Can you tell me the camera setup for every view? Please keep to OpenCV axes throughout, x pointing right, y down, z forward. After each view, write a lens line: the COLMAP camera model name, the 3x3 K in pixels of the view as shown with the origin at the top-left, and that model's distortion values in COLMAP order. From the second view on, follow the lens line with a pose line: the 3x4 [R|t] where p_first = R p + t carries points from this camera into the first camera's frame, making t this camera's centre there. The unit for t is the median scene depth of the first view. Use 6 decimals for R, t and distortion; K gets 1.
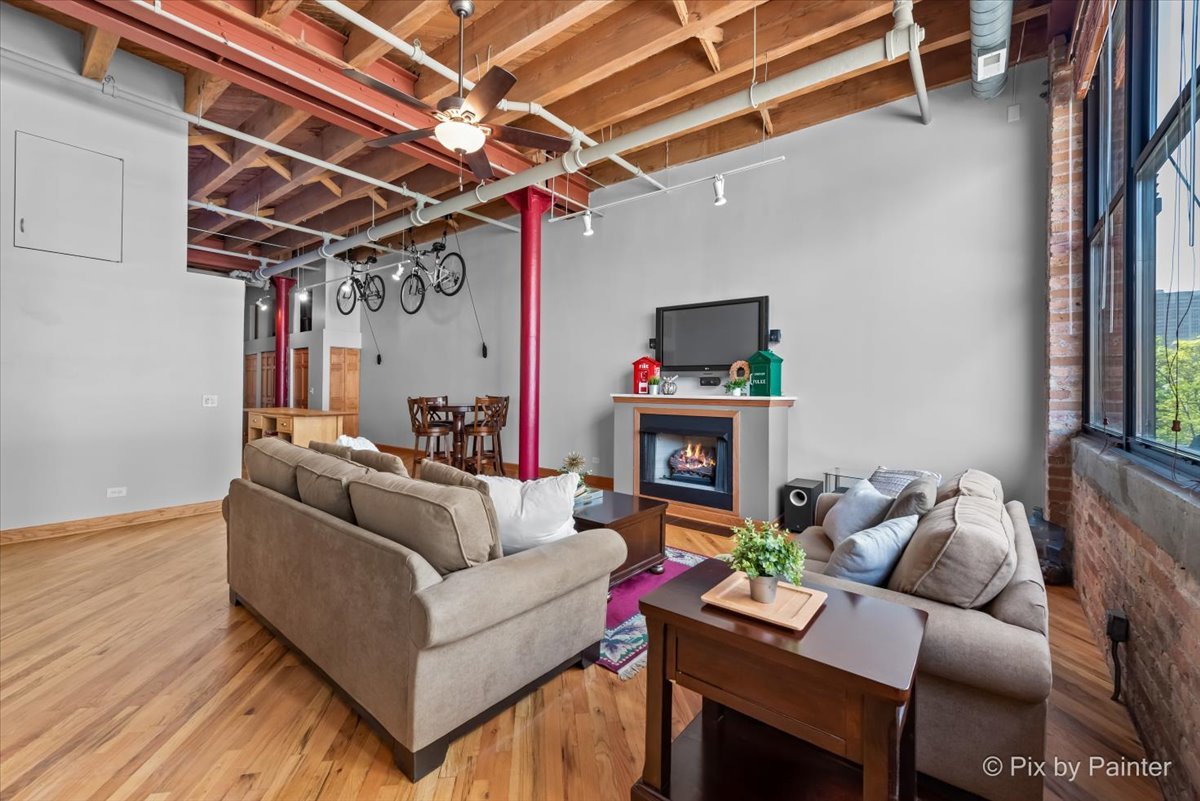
lens RADIAL K [[494.0, 0, 605.4], [0, 494.0, 383.9], [0, 0, 1]] dist [-0.000994, -0.000362]
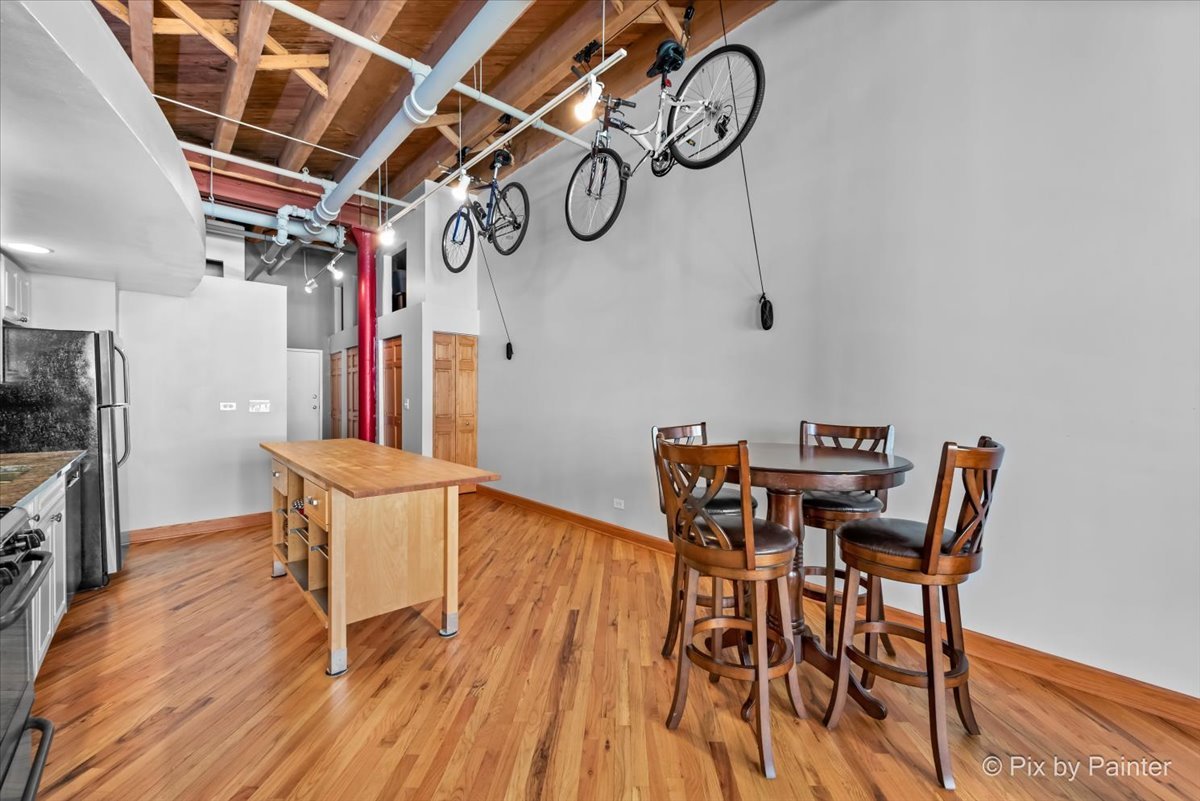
lens RADIAL K [[483.7, 0, 603.0], [0, 483.7, 393.9], [0, 0, 1]] dist [0.001093, -0.000309]
pose [[0.983669, -0.006390, -0.179873, -0.239556], [0.007232, 0.999966, 0.004027, 0.001277], [0.179841, -0.005262, 0.983682, 0.441425]]
